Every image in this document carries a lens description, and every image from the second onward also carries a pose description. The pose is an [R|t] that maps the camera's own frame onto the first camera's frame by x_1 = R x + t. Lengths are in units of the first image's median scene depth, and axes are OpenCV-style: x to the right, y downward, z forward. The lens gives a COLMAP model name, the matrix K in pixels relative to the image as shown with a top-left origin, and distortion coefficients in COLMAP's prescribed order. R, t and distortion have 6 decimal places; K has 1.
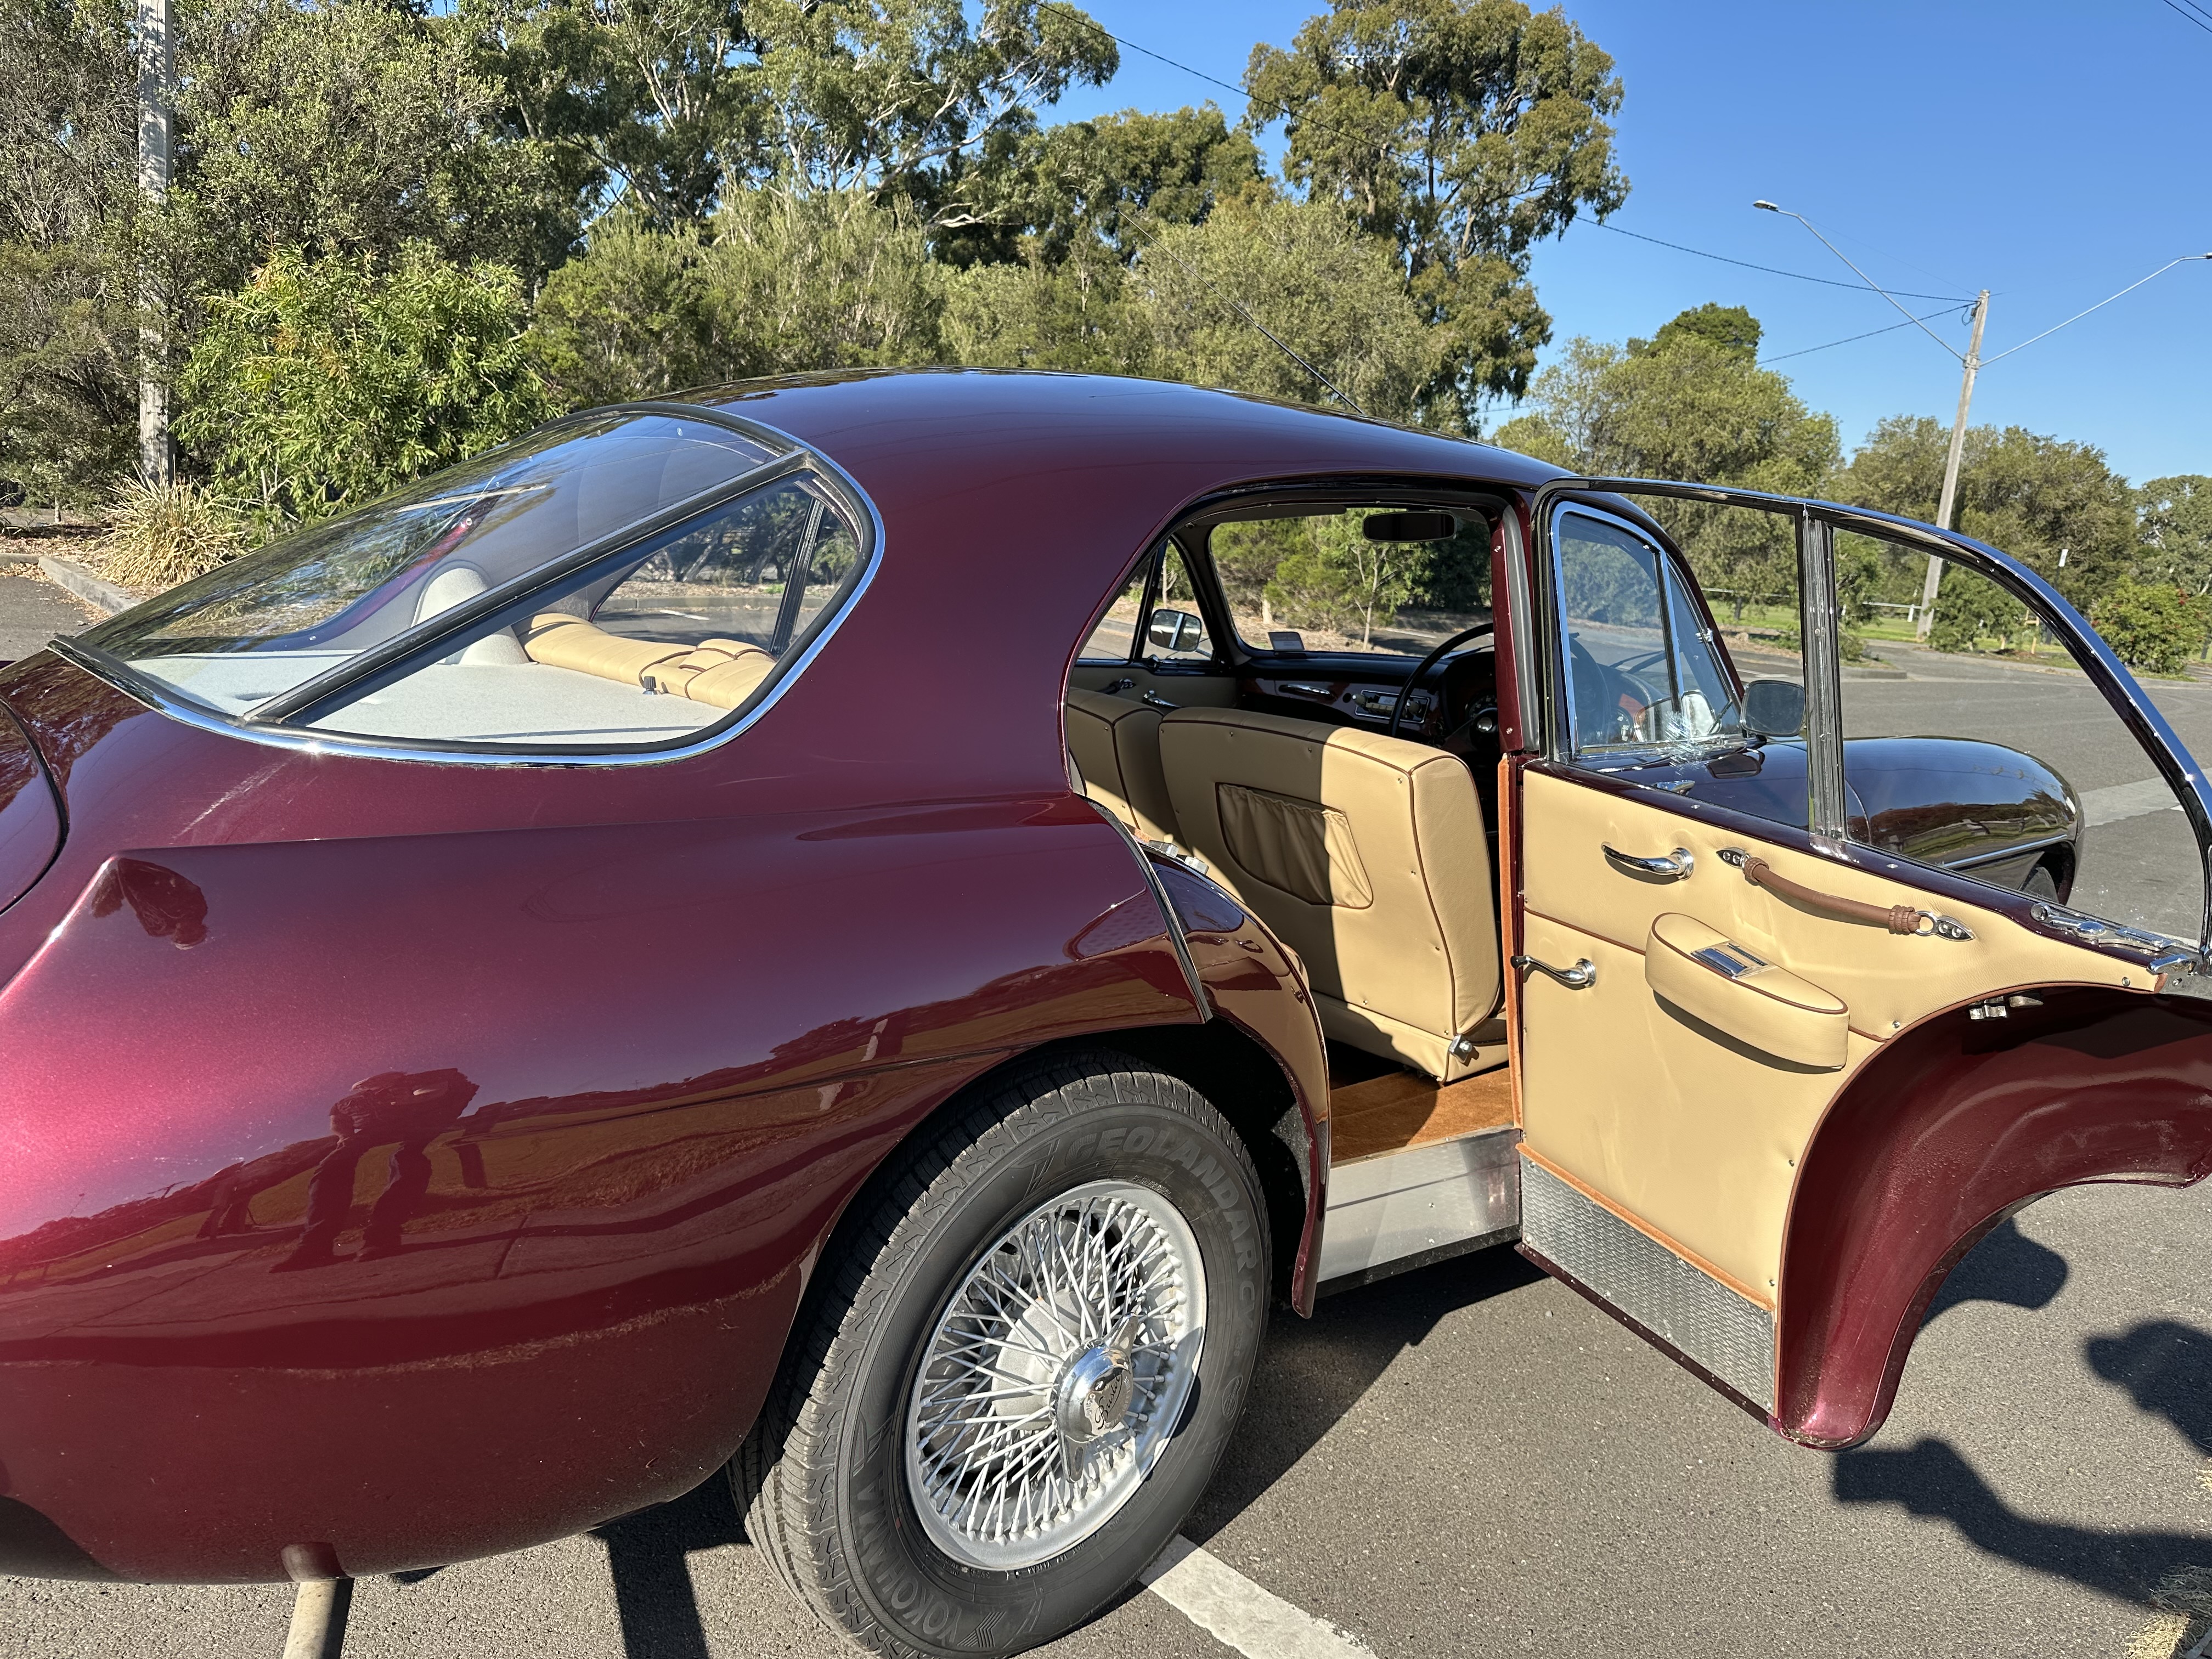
lens RADIAL K [[1591.5, 0, 1084.3], [0, 1591.5, 852.3], [0, 0, 1]] dist [0.014529, -0.014176]
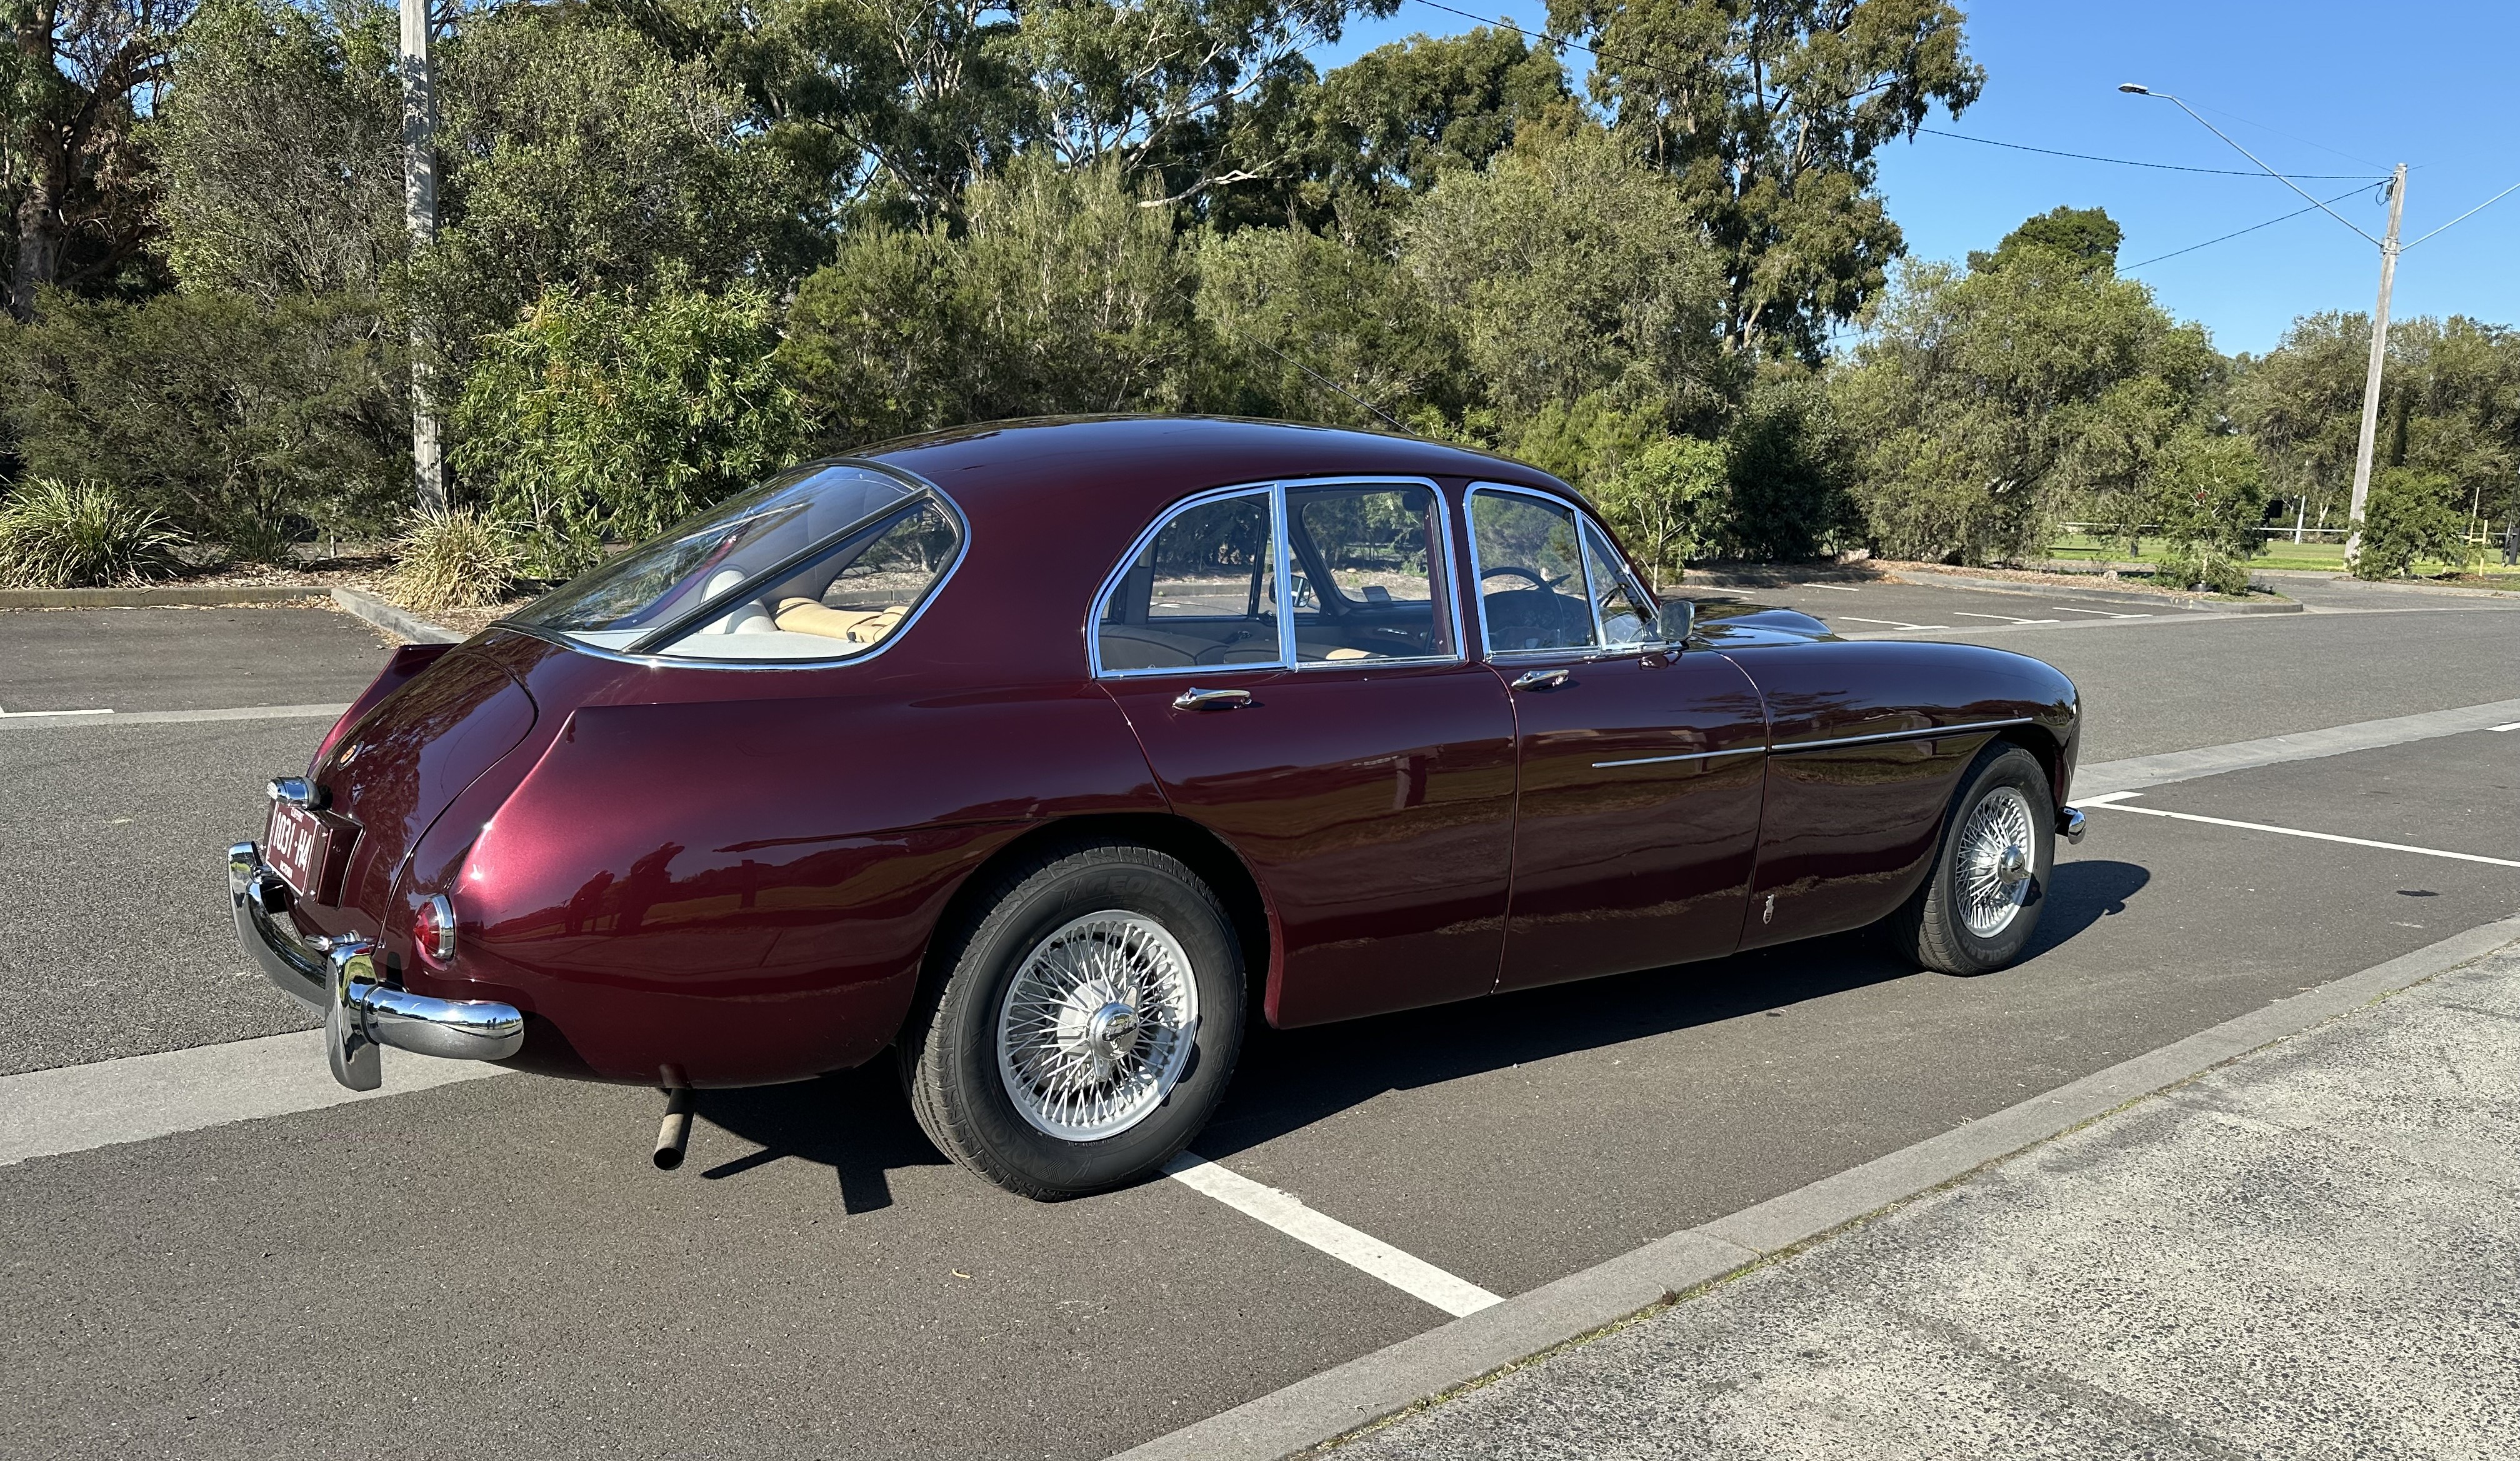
lens RADIAL K [[1816.6, 0, 1266.6], [0, 1816.6, 829.3], [0, 0, 1]] dist [0.018946, -0.015539]
pose [[0.995341, -0.044031, -0.085775, 0.027356], [0.042193, 0.998842, -0.023120, 0.014051], [0.086693, 0.019393, 0.996046, -0.072762]]
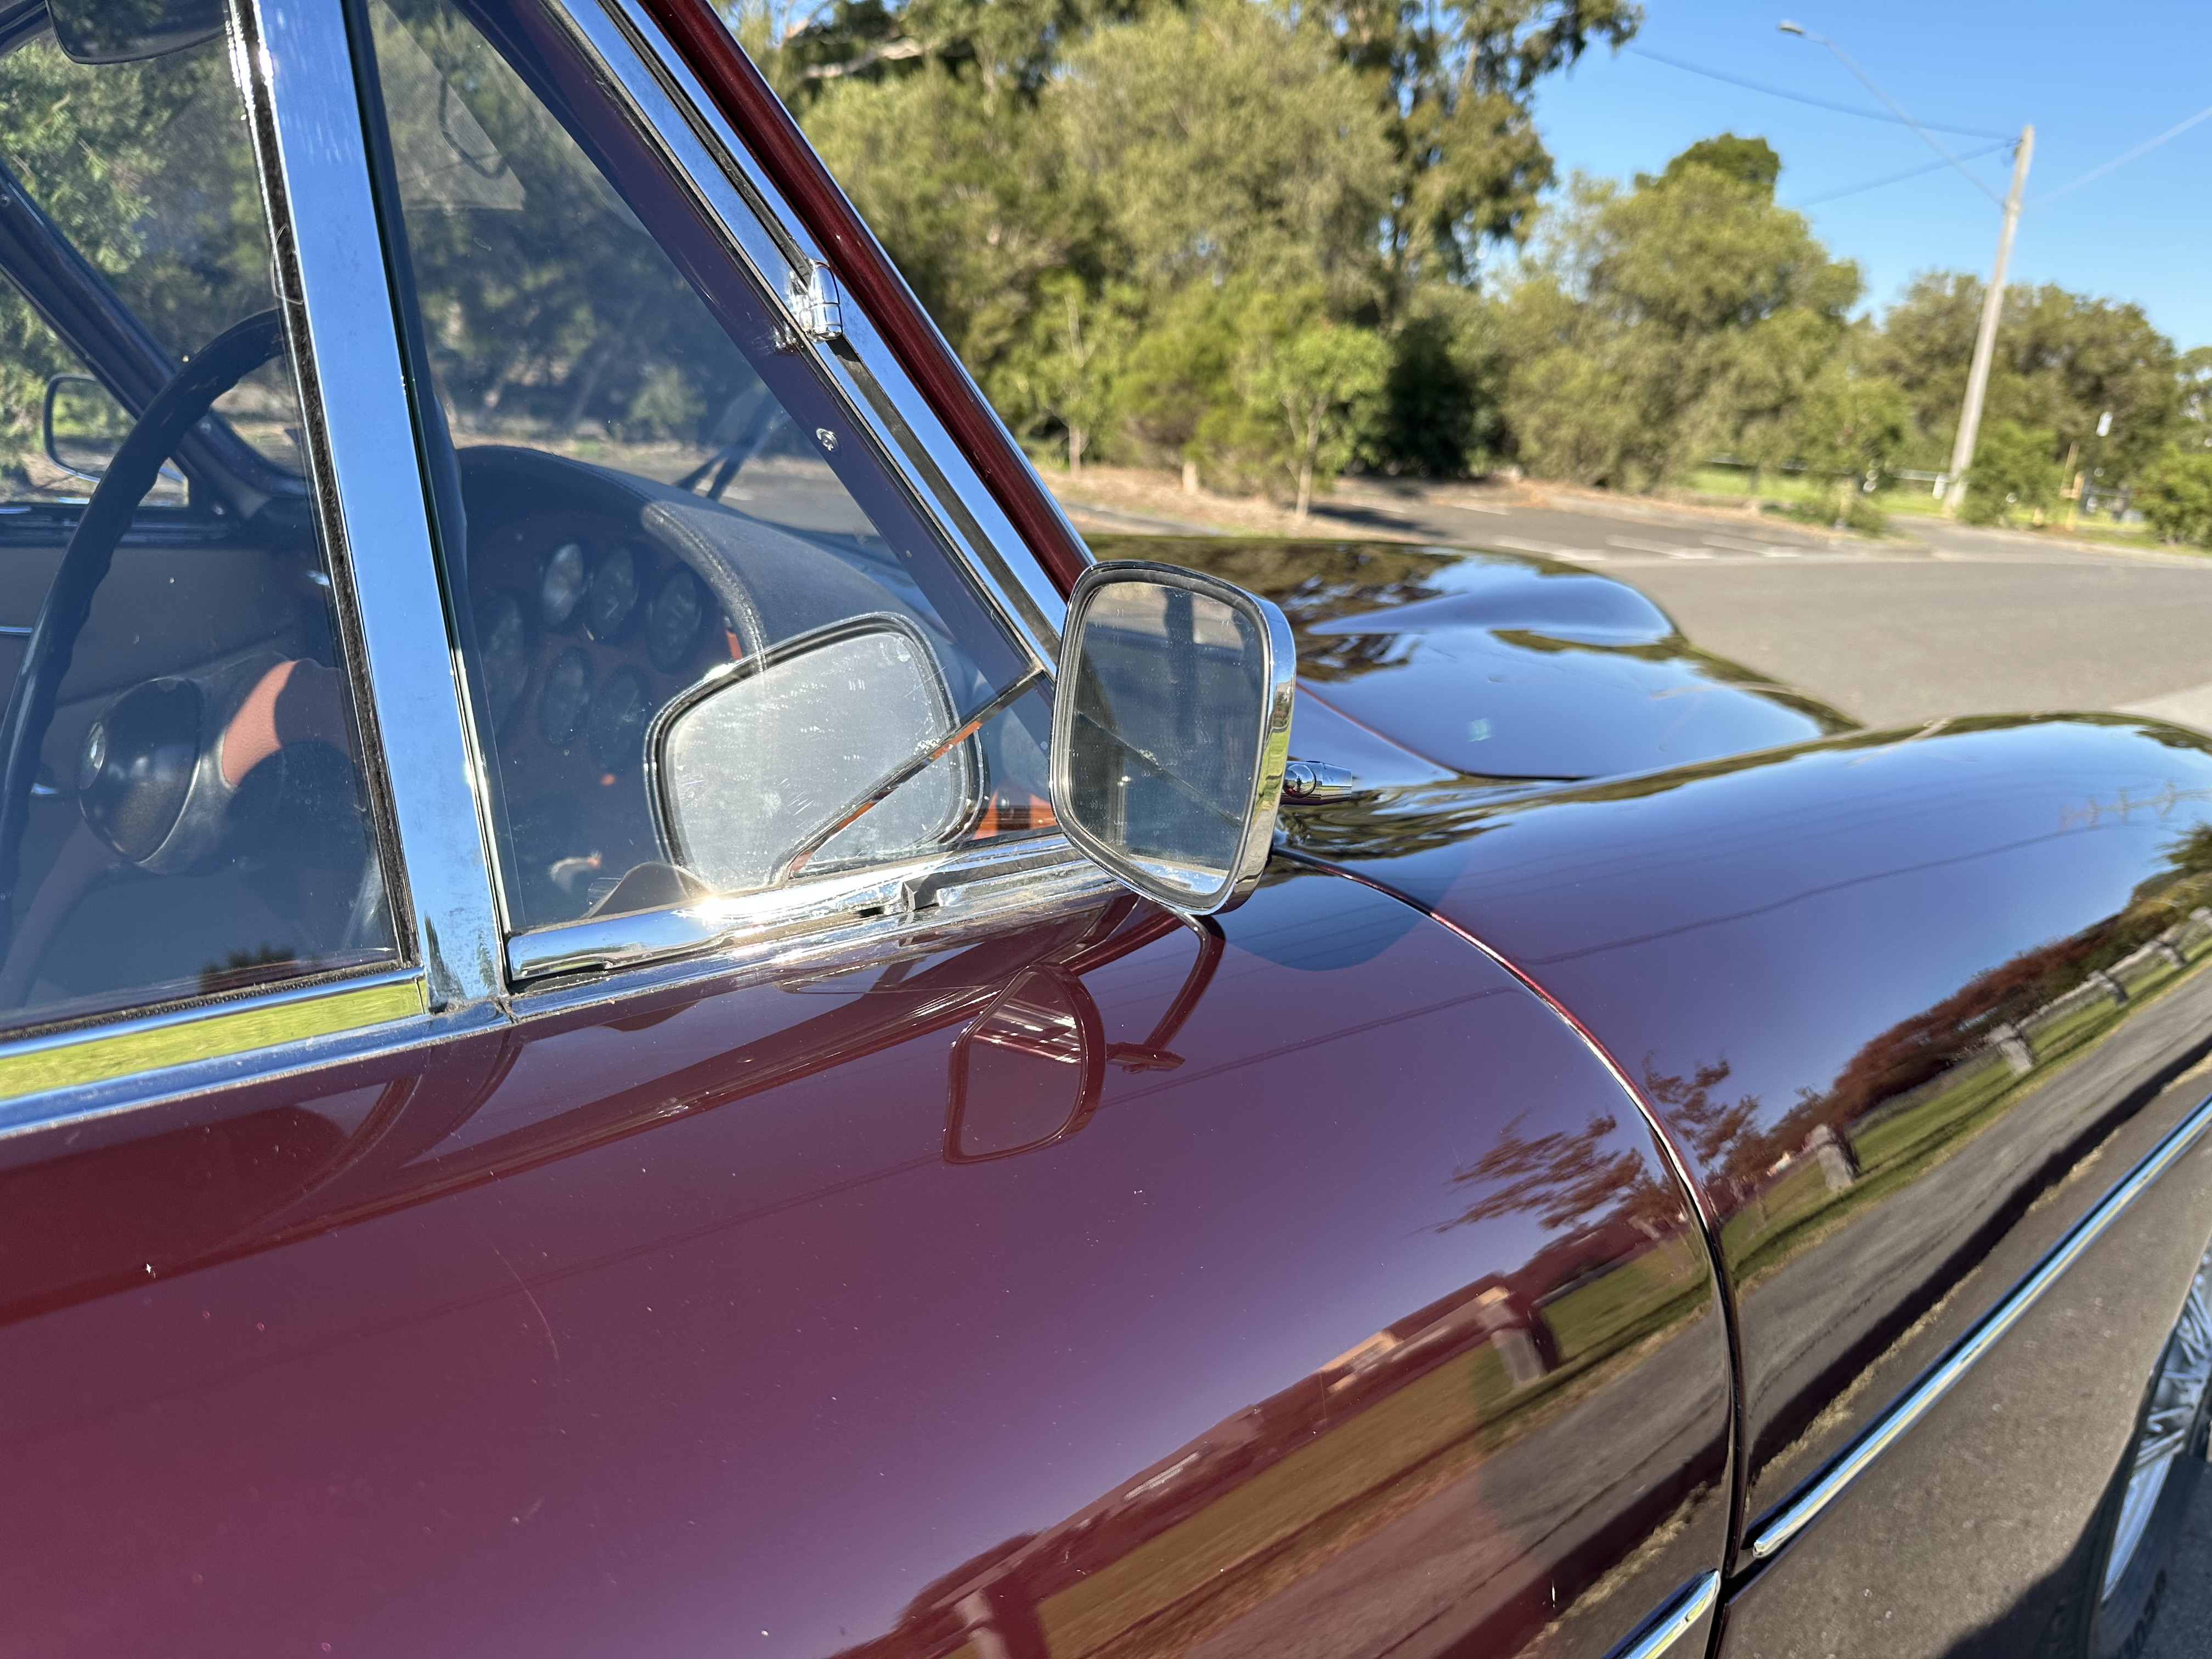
lens RADIAL K [[1595.9, 0, 1088.8], [0, 1595.9, 826.2], [0, 0, 1]] dist [0.005931, -0.008157]
pose [[0.999991, 0.001563, -0.004063, 0.053654], [-0.001316, 0.998185, 0.060215, -0.012628], [0.004150, -0.060209, 0.998177, 0.111397]]
